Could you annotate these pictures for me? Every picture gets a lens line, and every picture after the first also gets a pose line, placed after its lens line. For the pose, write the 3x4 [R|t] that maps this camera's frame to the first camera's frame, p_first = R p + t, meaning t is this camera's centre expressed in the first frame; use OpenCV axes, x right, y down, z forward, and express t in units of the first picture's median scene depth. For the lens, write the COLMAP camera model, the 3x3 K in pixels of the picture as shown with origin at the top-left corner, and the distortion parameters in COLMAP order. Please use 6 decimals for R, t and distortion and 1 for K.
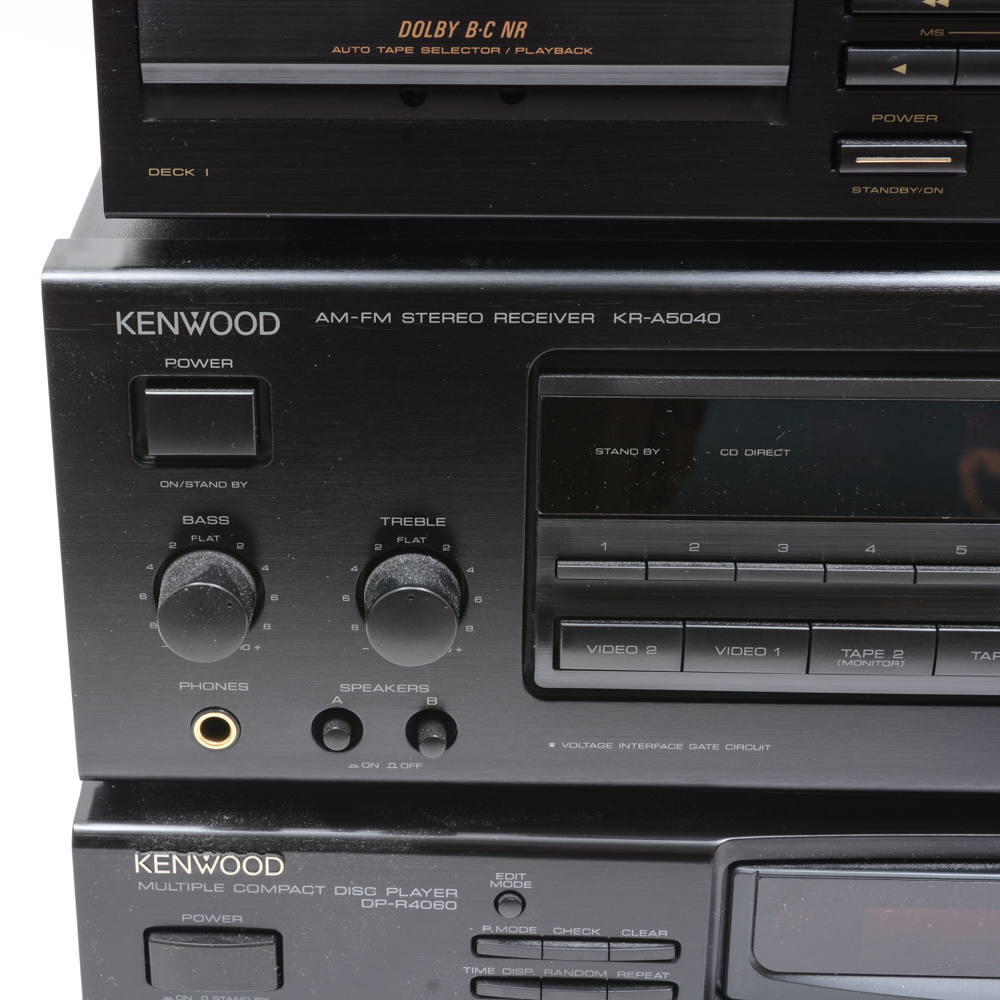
lens RADIAL K [[2174.6, 0, 403.0], [0, 2174.6, 500.0], [0, 0, 1]] dist [0.004035, -0.162257]
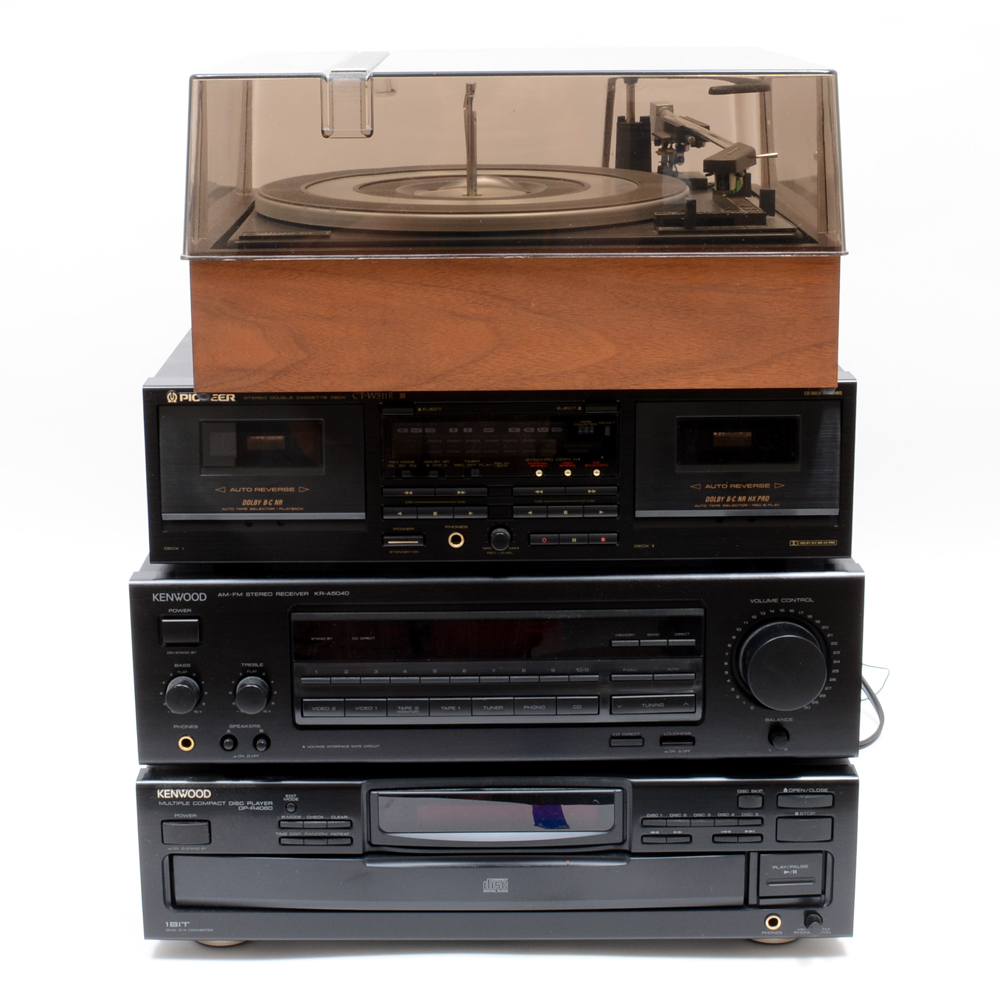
lens RADIAL K [[1728.7, 0, 500.0], [0, 1728.7, 500.0], [0, 0, 1]] dist [-0.115066, 0.022176]
pose [[0.999256, -0.007327, 0.037866, 0.254401], [0.015126, 0.977582, -0.210011, 0.287989], [-0.035478, 0.210427, 0.976966, -1.350154]]
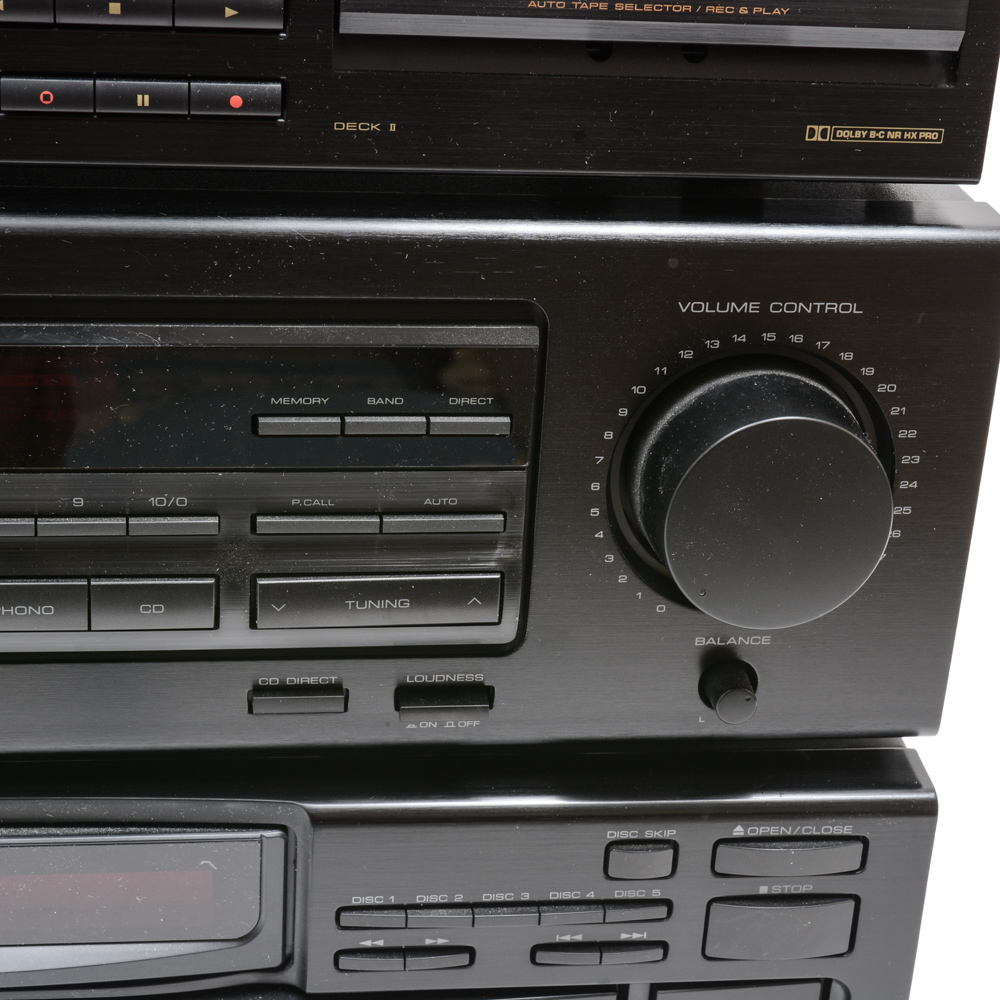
lens RADIAL K [[2181.6, 0, 502.2], [0, 2181.6, 516.9], [0, 0, 1]] dist [-0.028070, 0.070763]
pose [[0.978151, -0.011729, 0.207565, 0.395721], [0.012964, 0.999905, -0.004593, 0.037736], [-0.207492, 0.007183, 0.978210, -0.013144]]
